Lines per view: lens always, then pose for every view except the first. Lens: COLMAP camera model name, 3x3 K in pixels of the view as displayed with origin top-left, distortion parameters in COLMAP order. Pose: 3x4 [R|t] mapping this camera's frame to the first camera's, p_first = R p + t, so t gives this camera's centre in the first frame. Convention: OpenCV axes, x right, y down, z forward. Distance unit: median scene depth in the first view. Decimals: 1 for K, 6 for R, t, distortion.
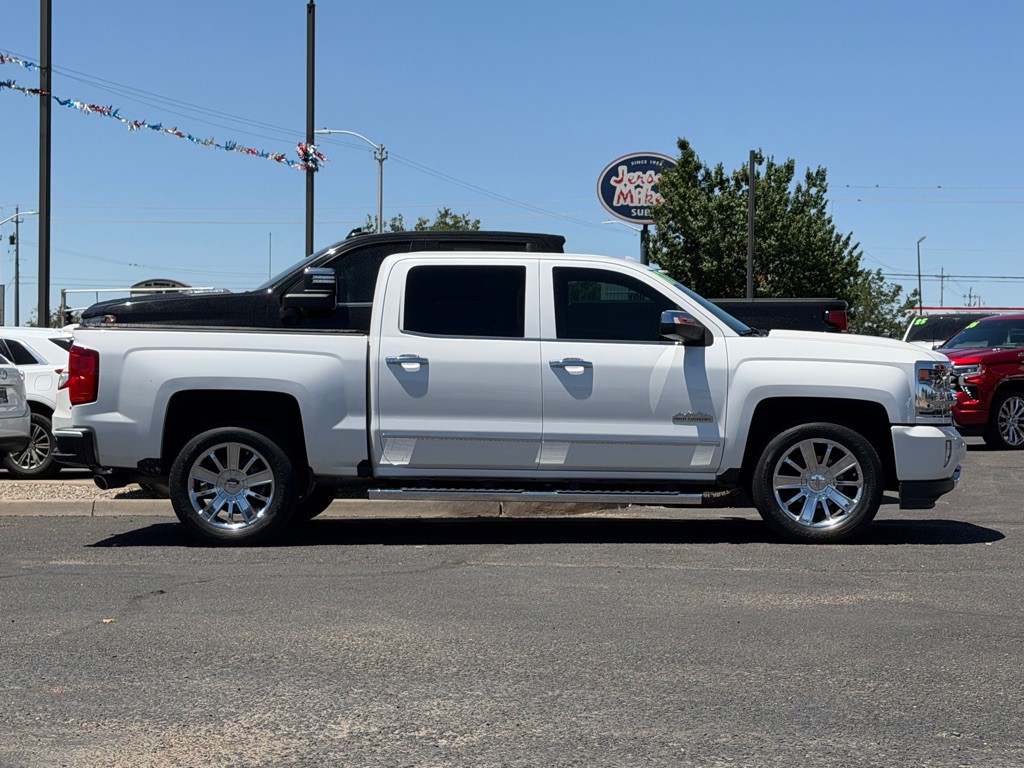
lens RADIAL K [[2312.5, 0, 500.3], [0, 2312.5, 382.3], [0, 0, 1]] dist [0.154466, 0.121243]
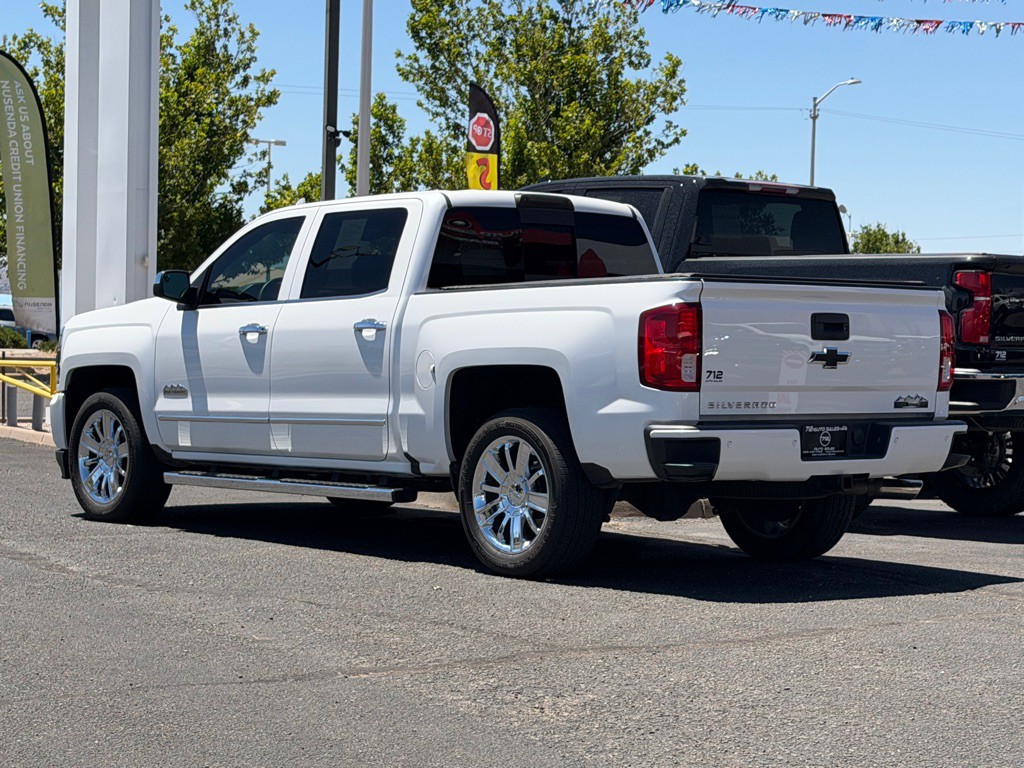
lens RADIAL K [[2288.0, 0, 514.5], [0, 2288.0, 386.3], [0, 0, 1]] dist [0.133404, 0.352820]
pose [[0.683986, 0.034045, -0.728701, 0.560886], [-0.020573, 0.999413, 0.027381, -0.009573], [0.729205, -0.003737, 0.684285, 0.373107]]
